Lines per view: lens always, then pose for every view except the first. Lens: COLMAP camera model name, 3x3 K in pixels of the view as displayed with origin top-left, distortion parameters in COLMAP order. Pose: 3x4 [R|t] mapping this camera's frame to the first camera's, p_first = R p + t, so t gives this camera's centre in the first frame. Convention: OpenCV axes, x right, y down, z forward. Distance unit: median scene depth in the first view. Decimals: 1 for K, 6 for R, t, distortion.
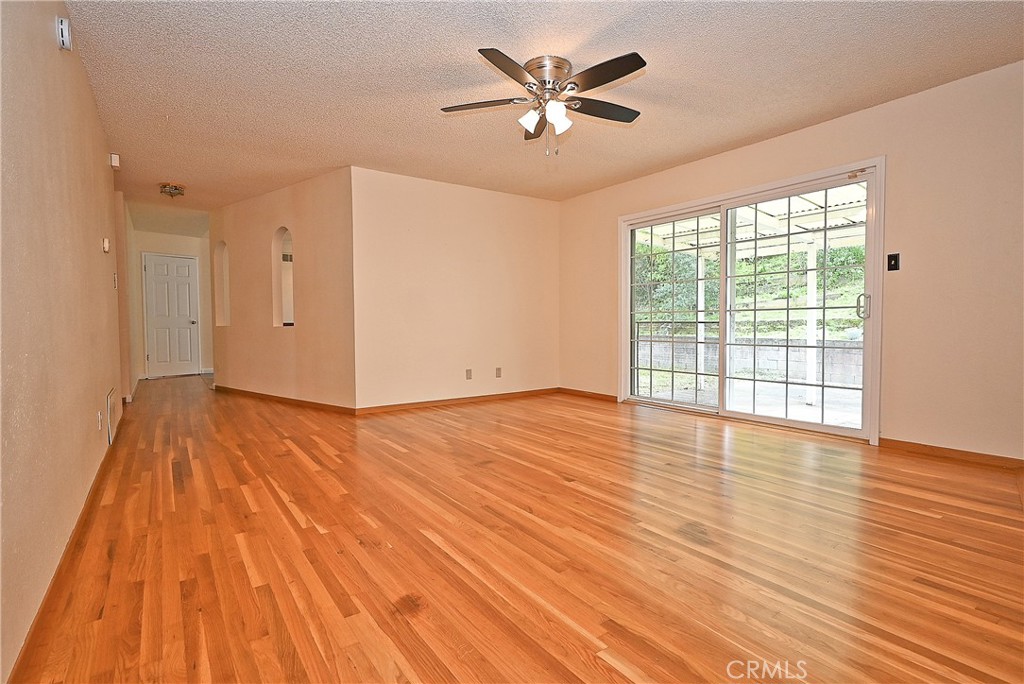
lens RADIAL K [[505.6, 0, 520.1], [0, 505.6, 344.9], [0, 0, 1]] dist [-0.000587, 0.001224]
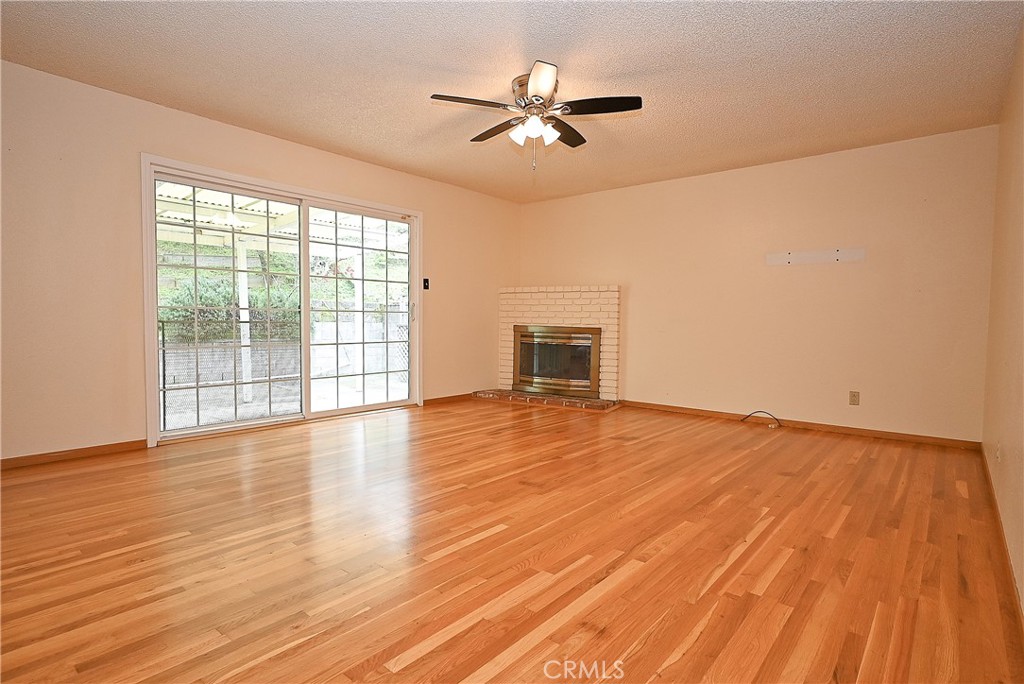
lens RADIAL K [[505.6, 0, 520.1], [0, 505.6, 344.9], [0, 0, 1]] dist [-0.000587, 0.001224]
pose [[-0.242574, -0.042892, 0.969184, -1.009708], [0.033870, 0.998039, 0.052646, -0.061571], [-0.969541, 0.045597, -0.240645, 1.346004]]
